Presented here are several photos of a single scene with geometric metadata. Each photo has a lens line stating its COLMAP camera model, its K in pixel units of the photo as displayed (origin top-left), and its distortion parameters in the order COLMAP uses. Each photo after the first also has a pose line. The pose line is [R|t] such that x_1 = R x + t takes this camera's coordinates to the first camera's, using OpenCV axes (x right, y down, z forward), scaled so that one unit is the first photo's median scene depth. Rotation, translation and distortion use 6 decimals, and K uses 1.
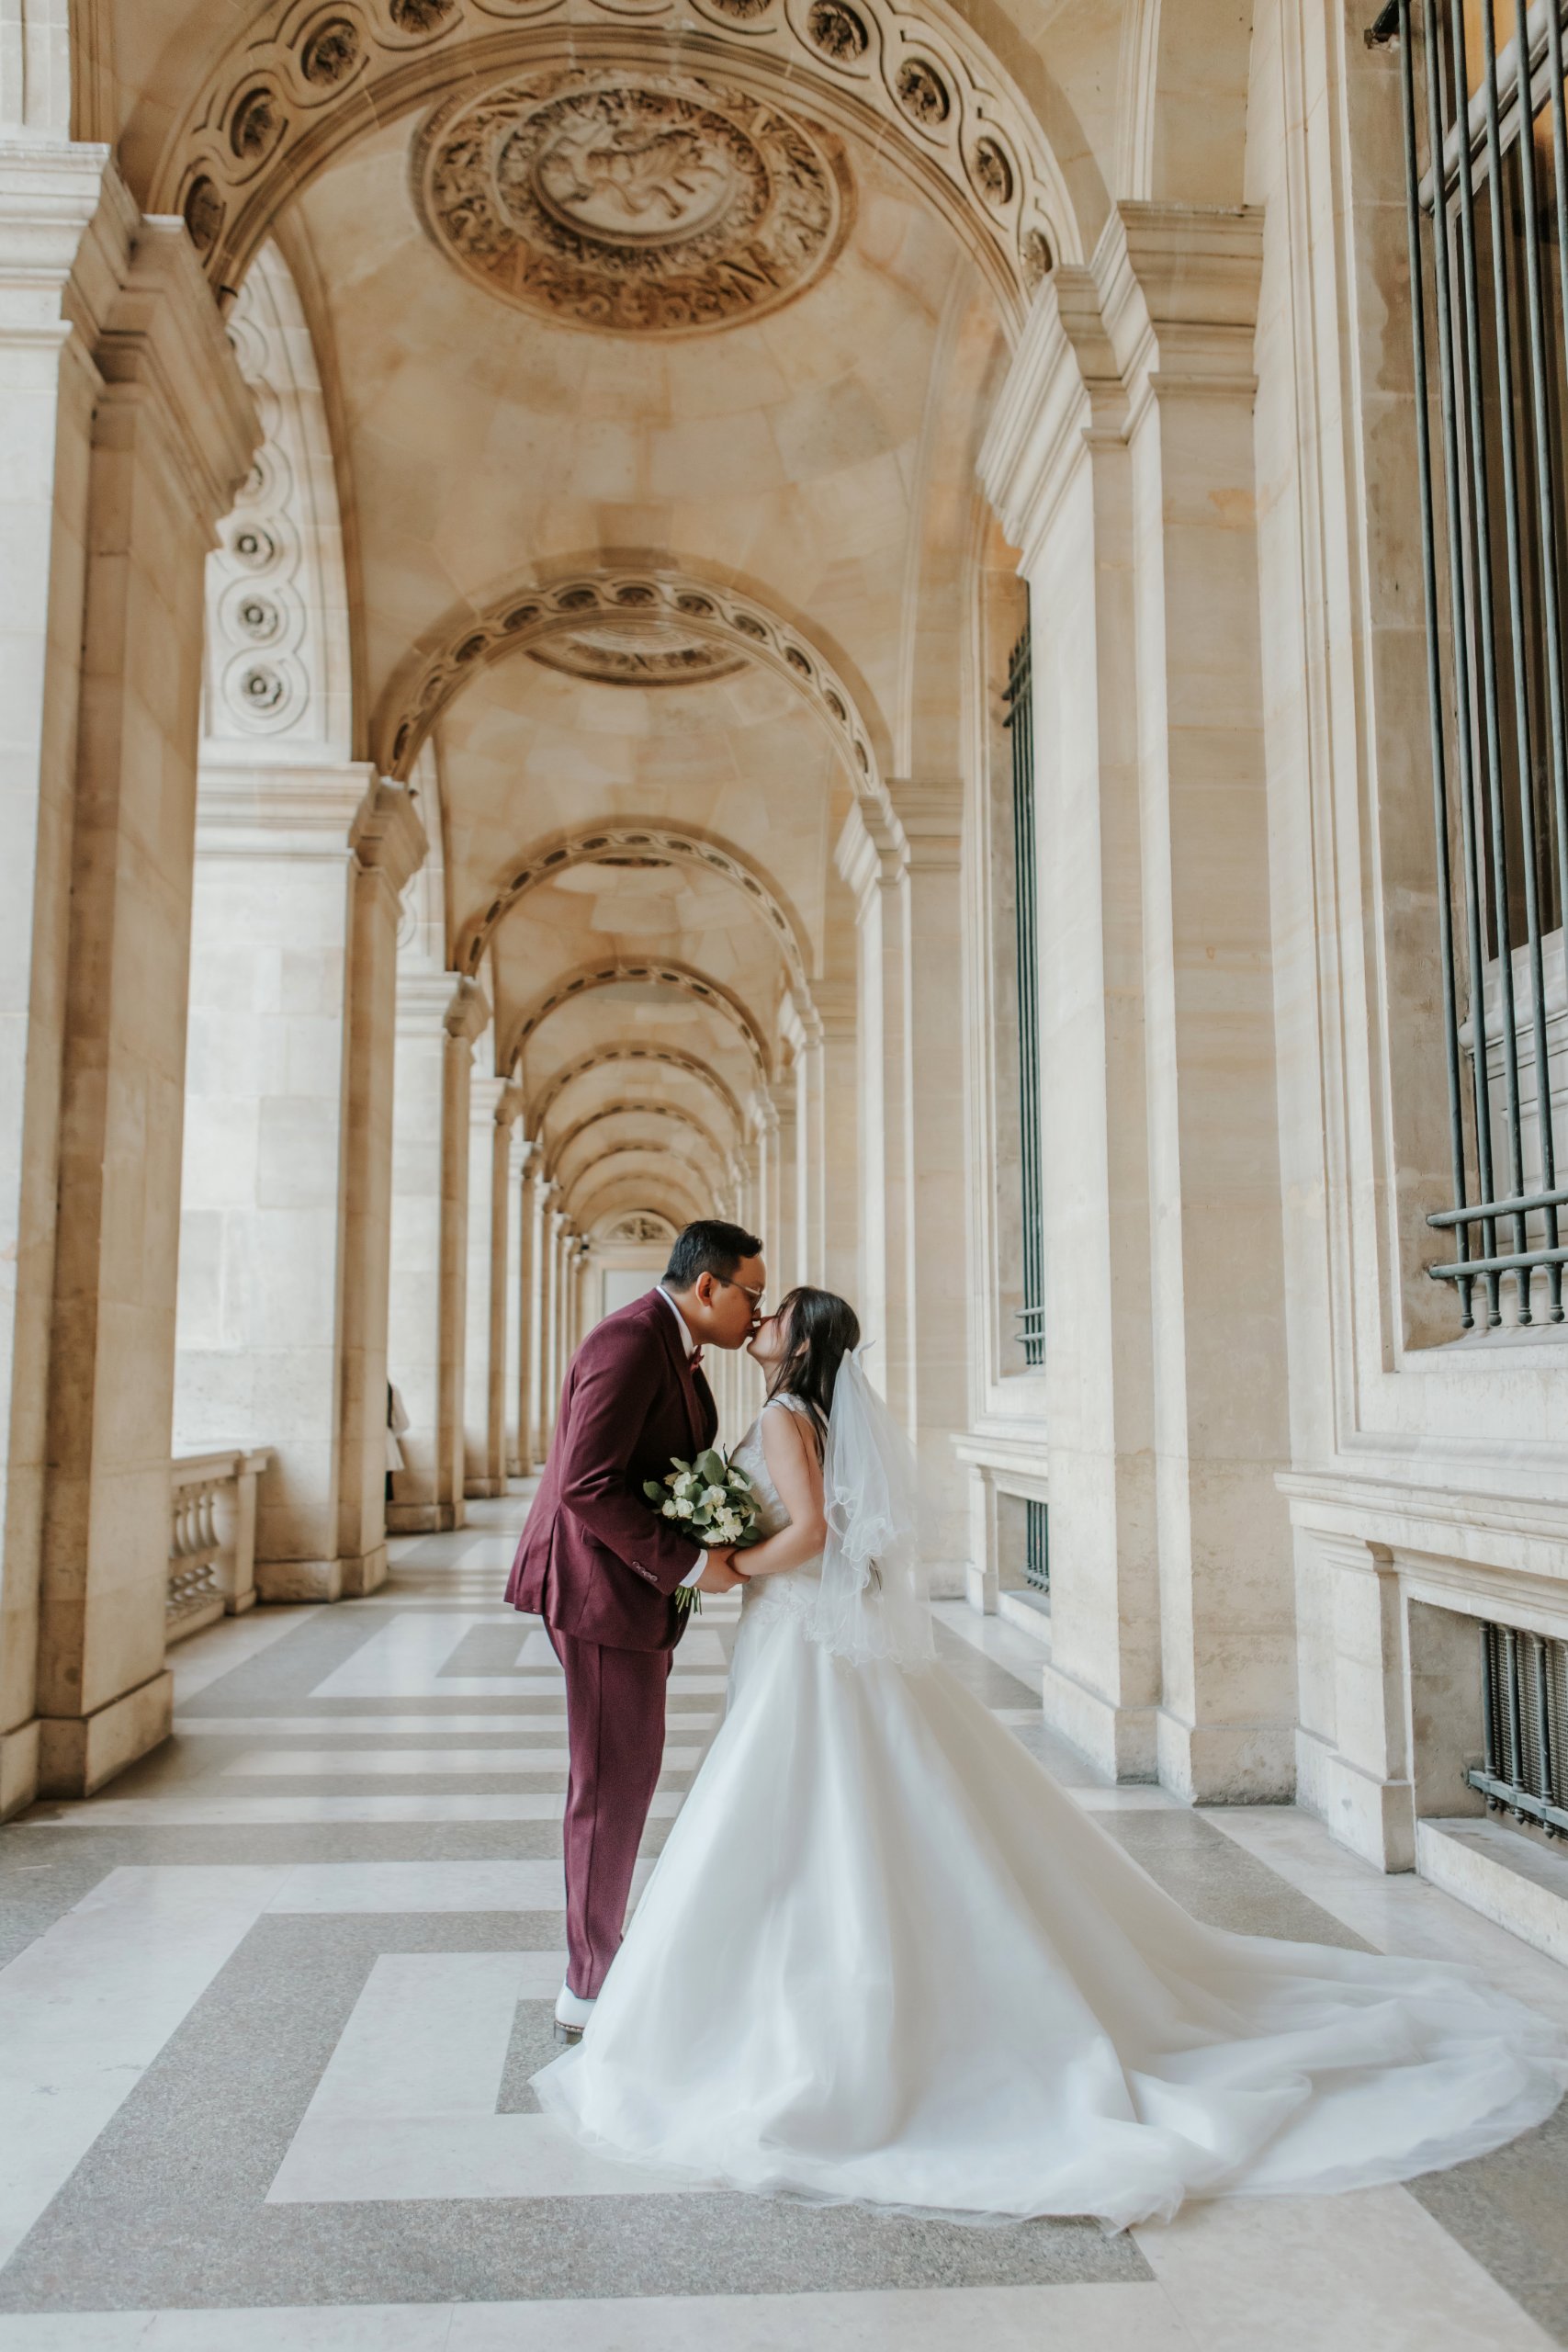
lens RADIAL K [[1853.0, 0, 775.1], [0, 1853.0, 1192.6], [0, 0, 1]] dist [-0.008363, 0.004027]
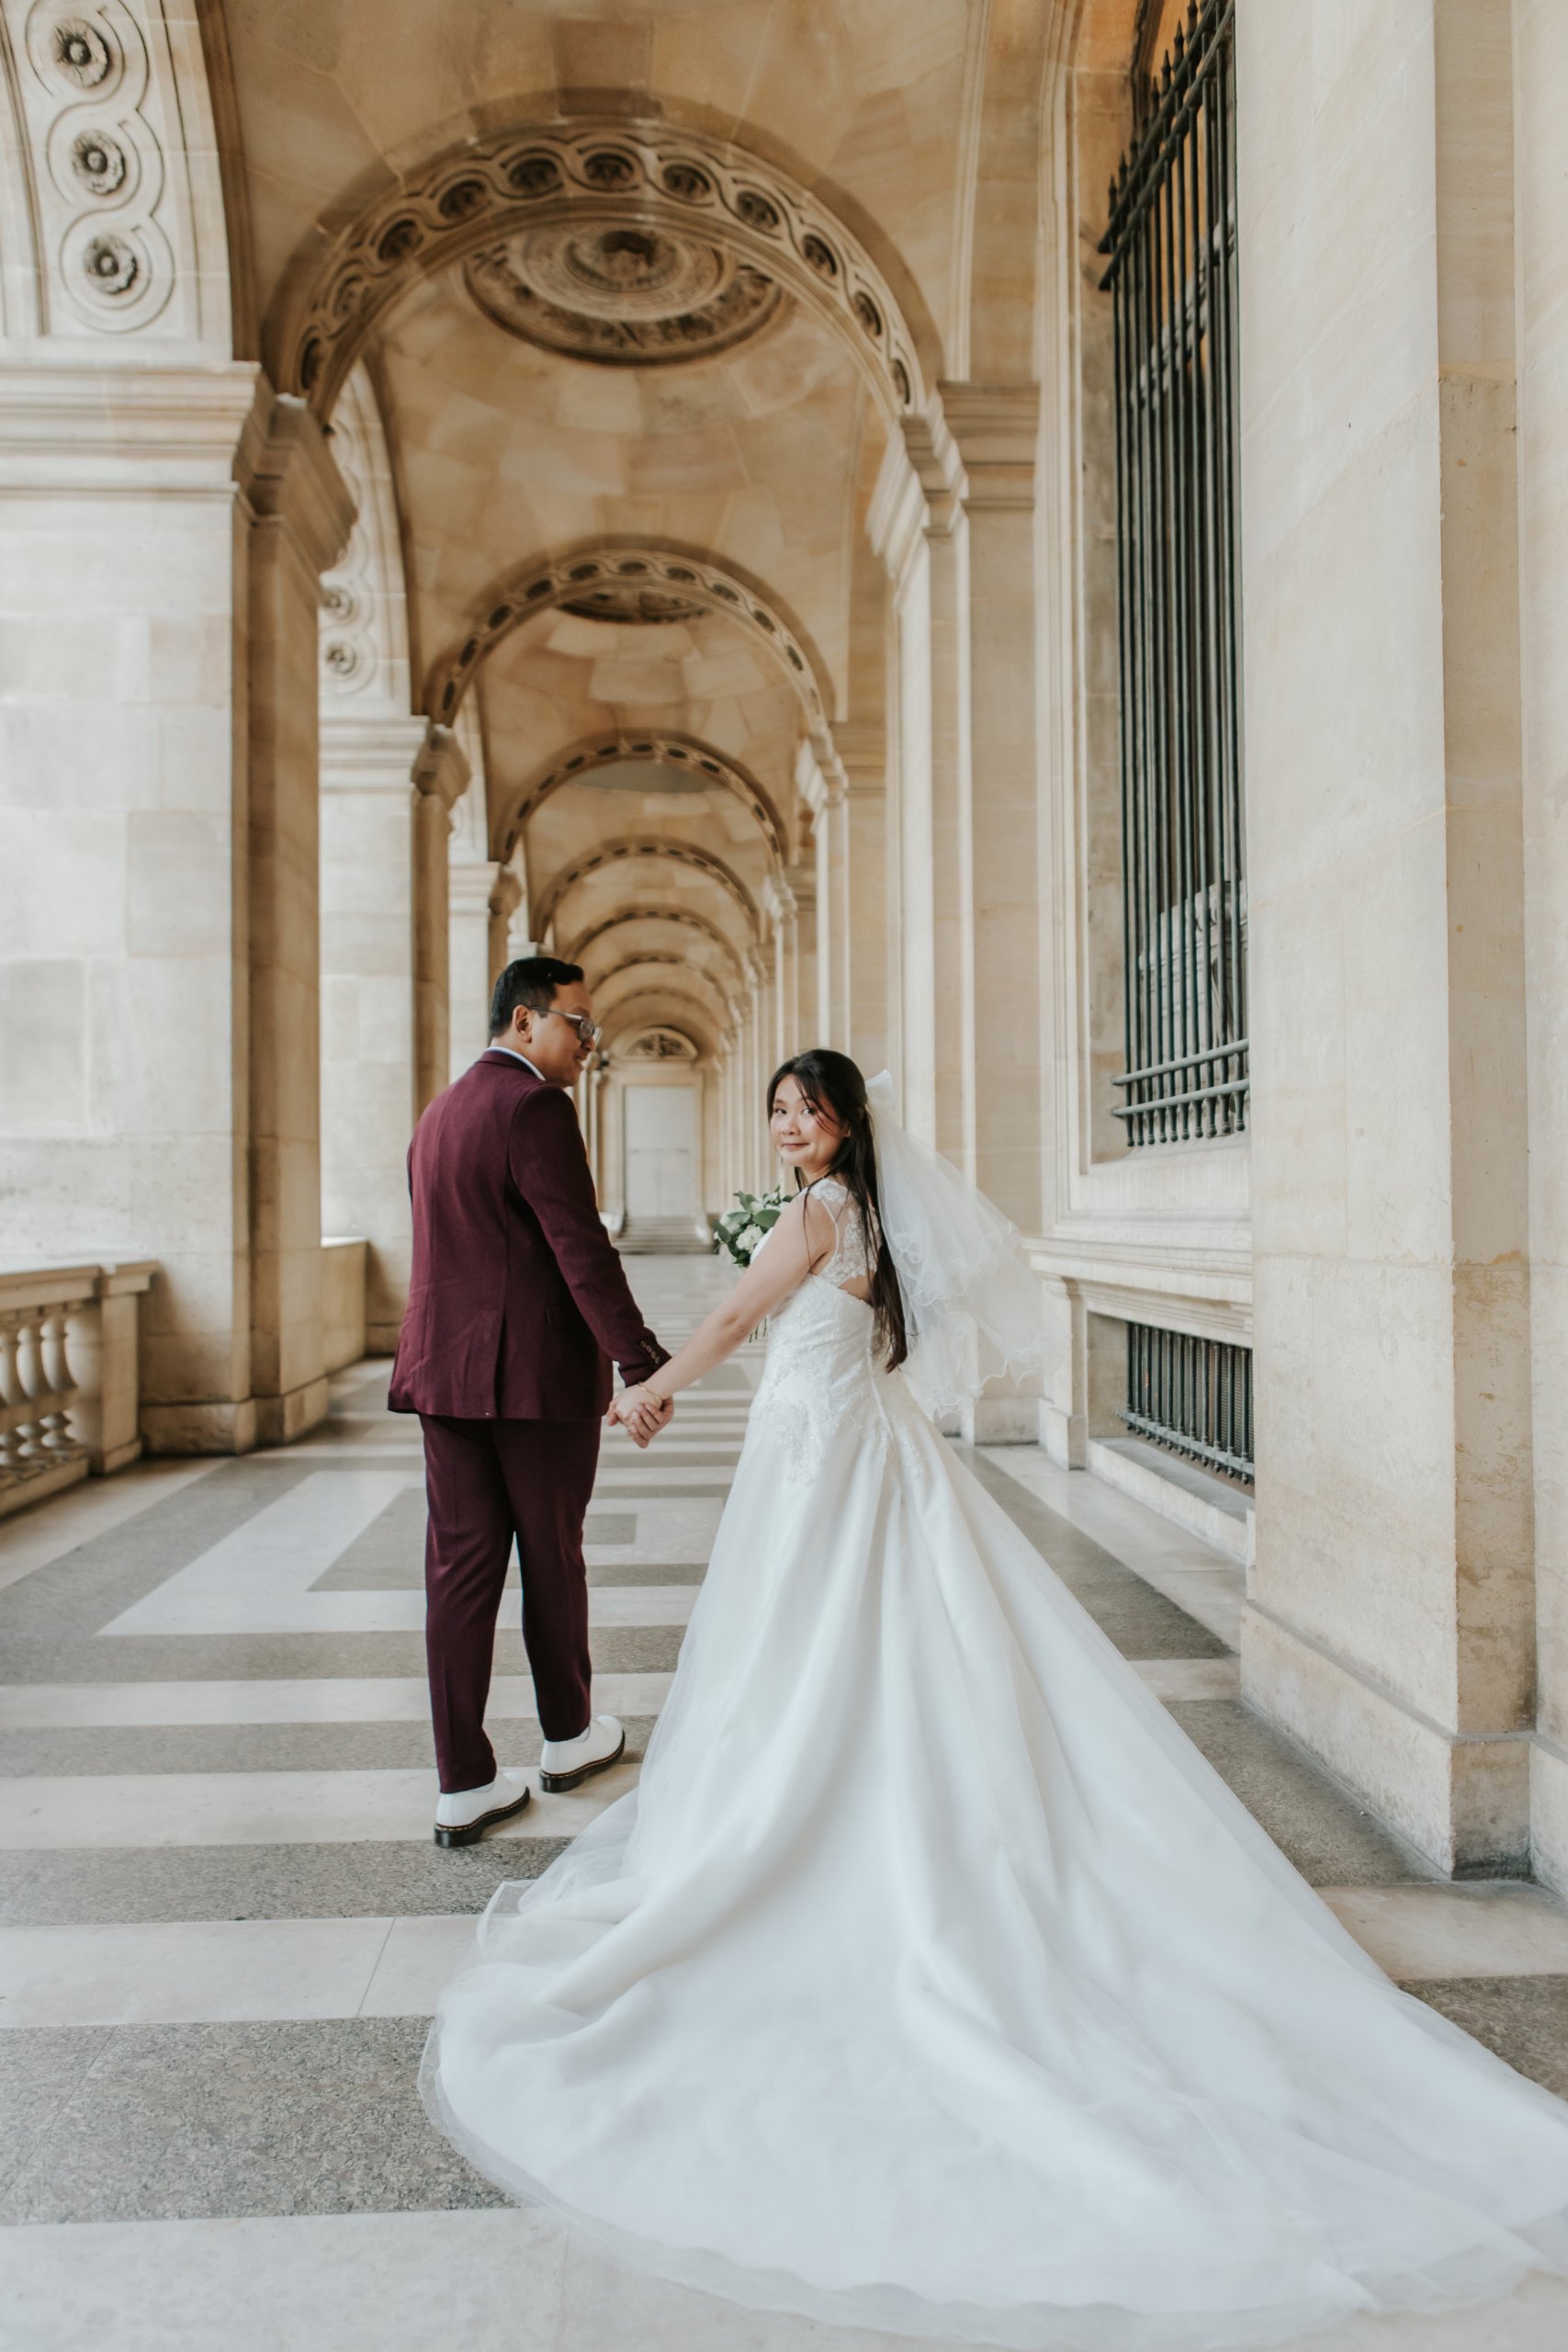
lens RADIAL K [[1827.3, 0, 788.3], [0, 1827.3, 1208.9], [0, 0, 1]] dist [-0.002455, -0.002815]
pose [[0.999975, -0.006562, -0.002659, -0.001514], [0.006814, 0.993973, 0.109411, 0.031072], [0.001925, -0.109426, 0.993993, 0.221911]]
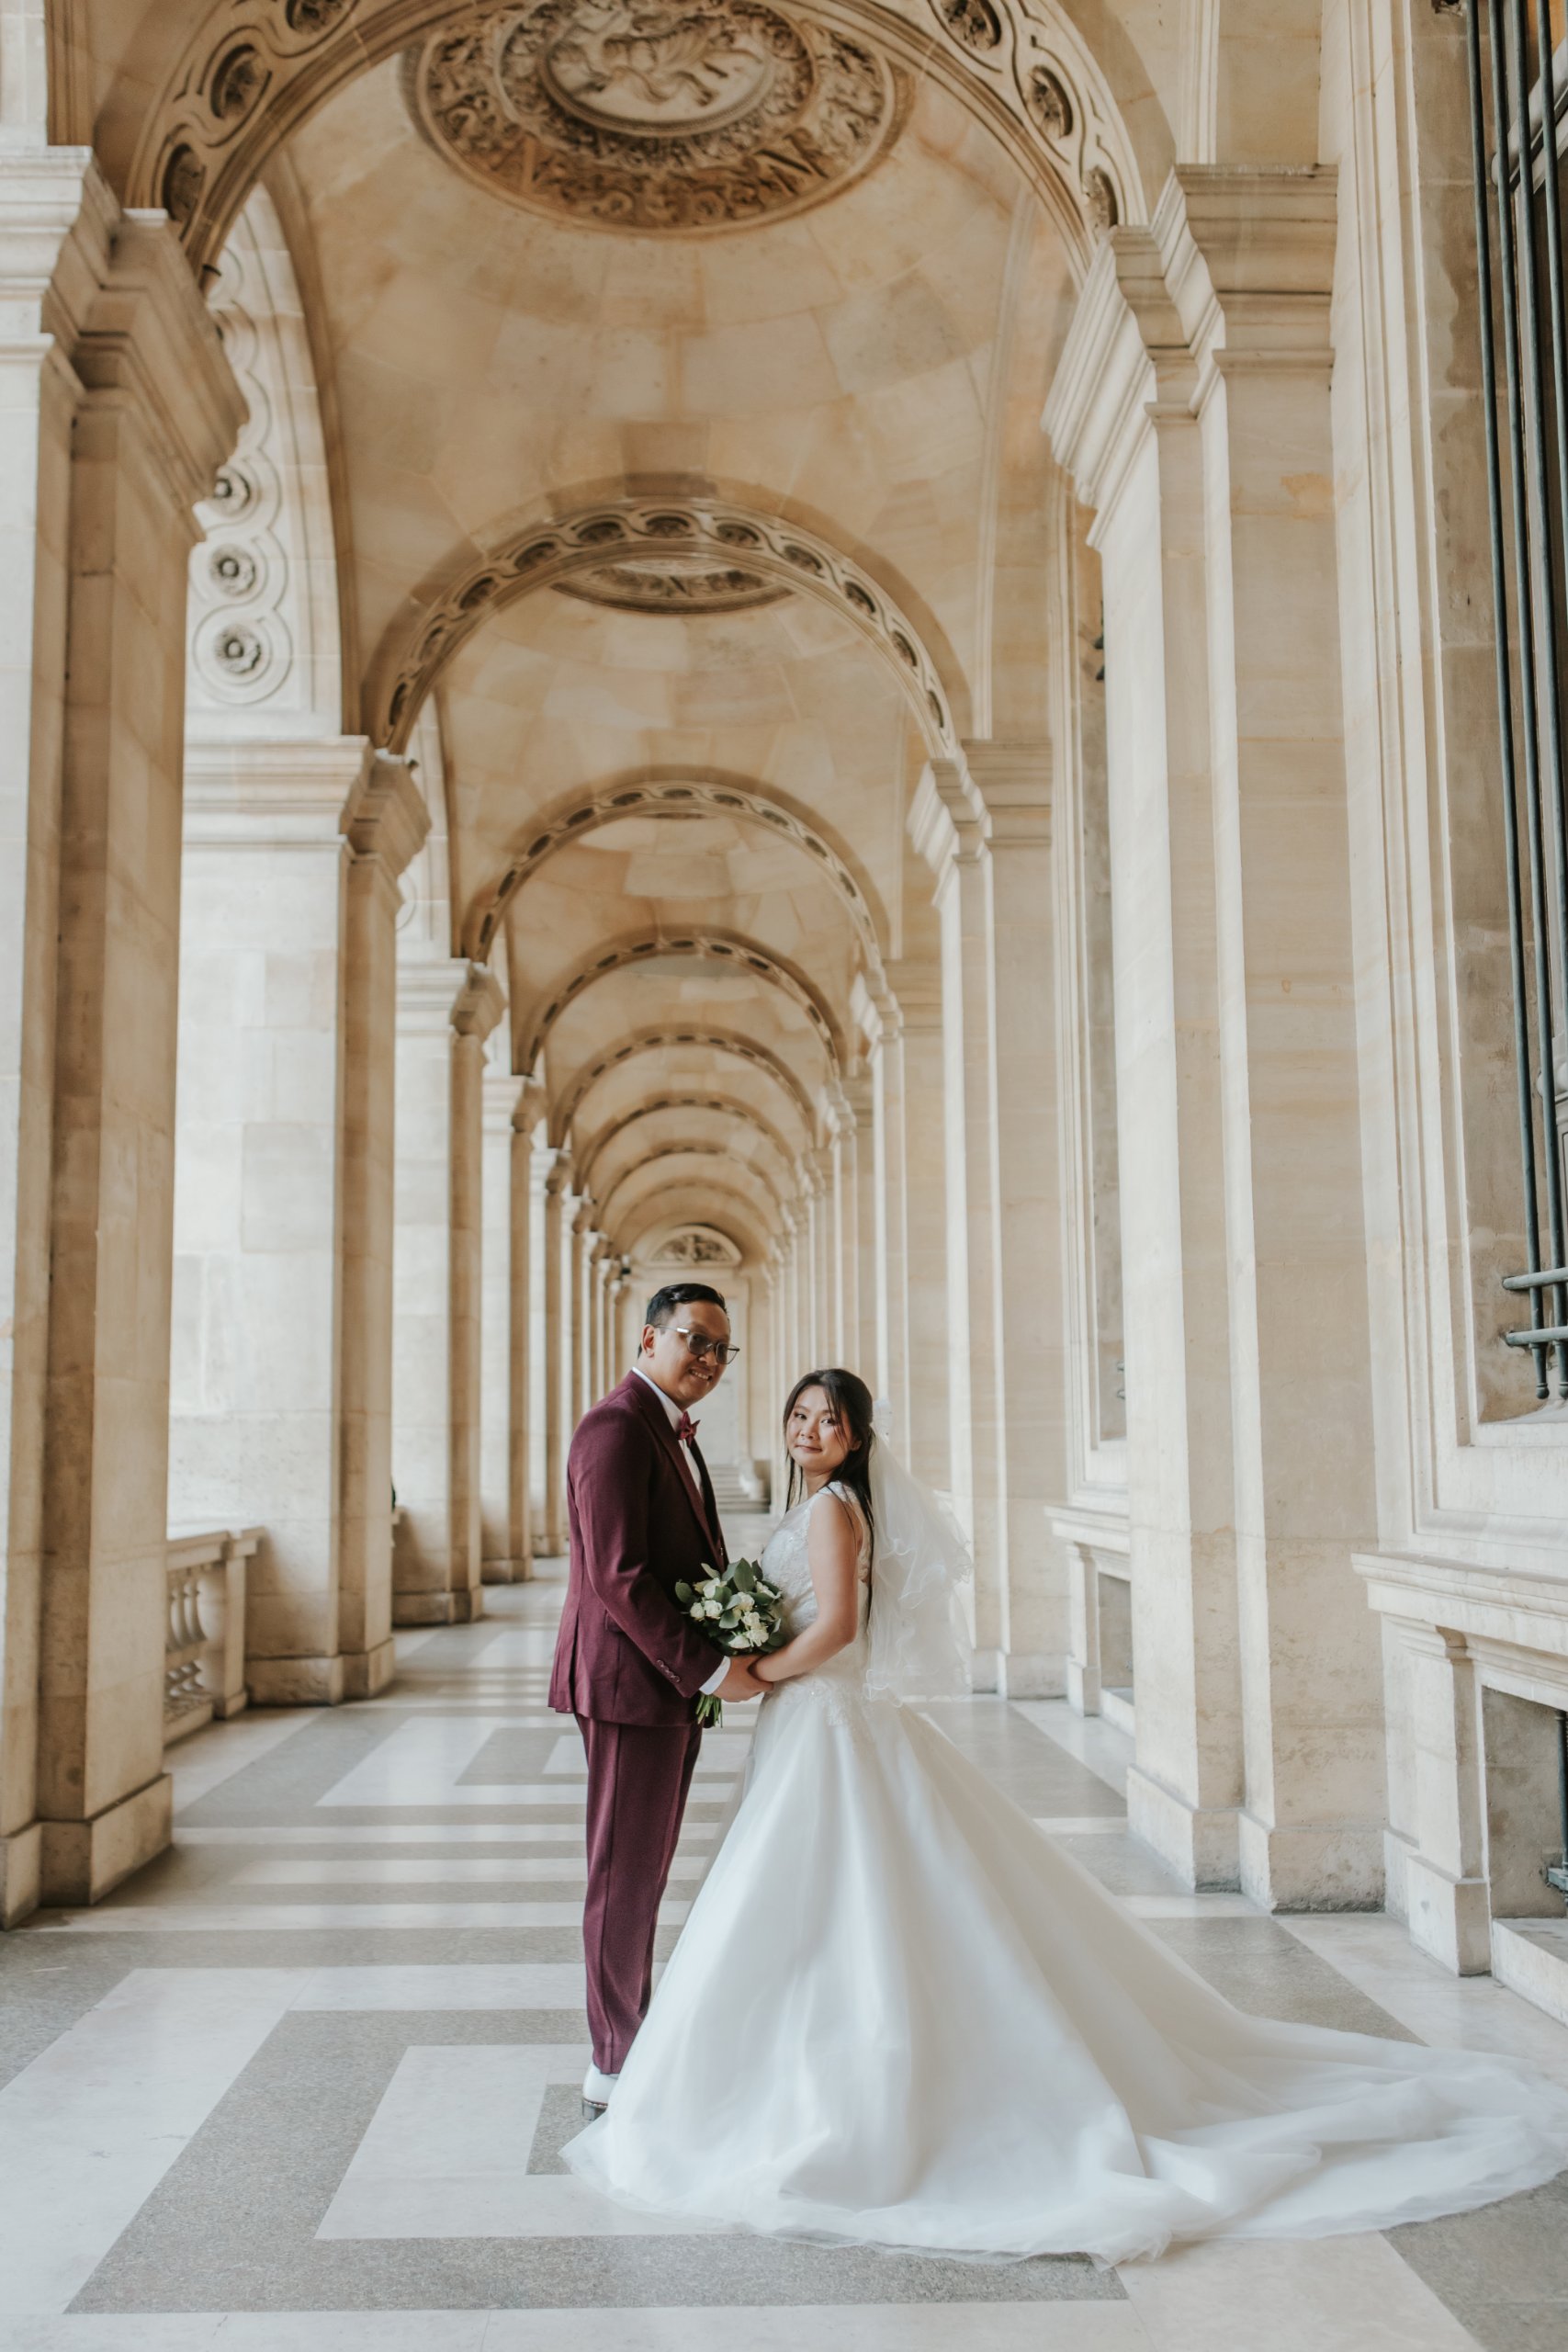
lens RADIAL K [[2301.1, 0, 757.1], [0, 2301.1, 1204.0], [0, 0, 1]] dist [-0.008060, -0.004223]
pose [[0.998918, -0.013178, -0.044606, 0.010112], [0.013225, 0.999912, 0.000753, -0.011437], [0.044592, -0.001342, 0.999004, -0.066155]]
